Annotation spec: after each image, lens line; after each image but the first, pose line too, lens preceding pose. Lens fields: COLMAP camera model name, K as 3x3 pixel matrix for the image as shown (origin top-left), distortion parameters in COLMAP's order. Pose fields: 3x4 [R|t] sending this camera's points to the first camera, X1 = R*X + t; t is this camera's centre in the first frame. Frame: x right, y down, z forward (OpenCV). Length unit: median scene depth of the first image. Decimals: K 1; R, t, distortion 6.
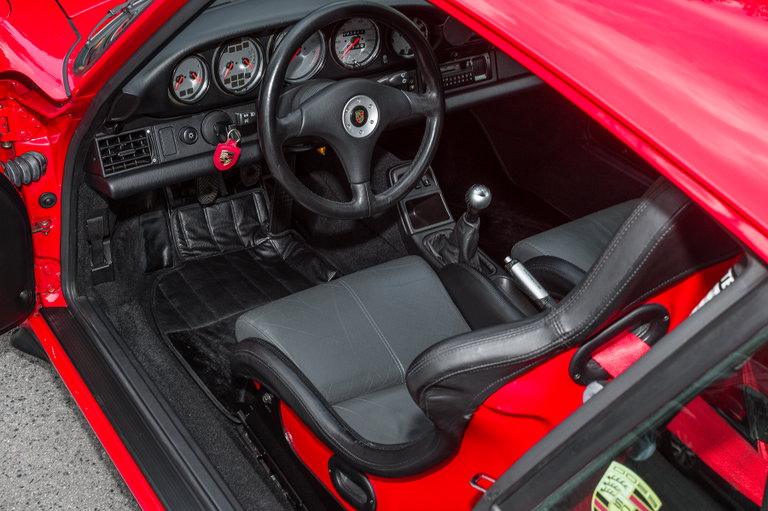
lens RADIAL K [[974.7, 0, 384.0], [0, 974.7, 255.5], [0, 0, 1]] dist [0.081306, 0.024786]
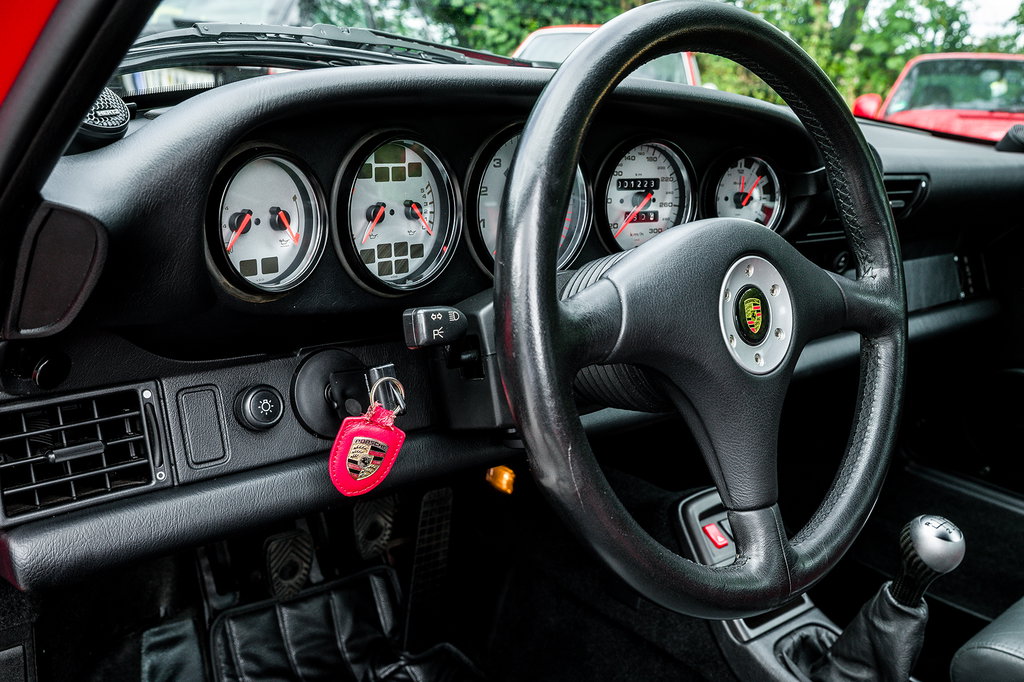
lens RADIAL K [[943.1, 0, 512.0], [0, 943.1, 341.0], [0, 0, 1]] dist [-0.058343, 0.081456]
pose [[0.995478, -0.033923, 0.088724, -0.135531], [0.059842, 0.949358, -0.308445, -0.031440], [-0.073767, 0.312360, 0.947095, 0.651110]]
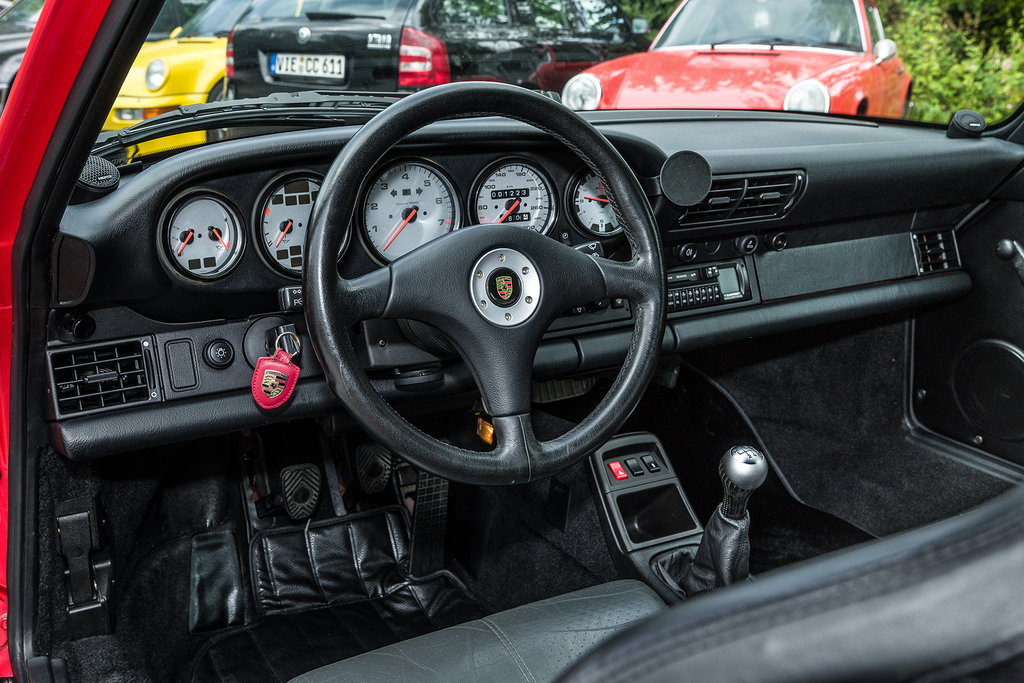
lens RADIAL K [[1063.9, 0, 488.6], [0, 1063.9, 332.4], [0, 0, 1]] dist [-0.012174, 0.023657]
pose [[0.990614, -0.043253, -0.129667, 0.039083], [-0.000396, 0.947703, -0.319154, 0.064678], [0.136690, 0.316210, 0.938790, 0.433986]]
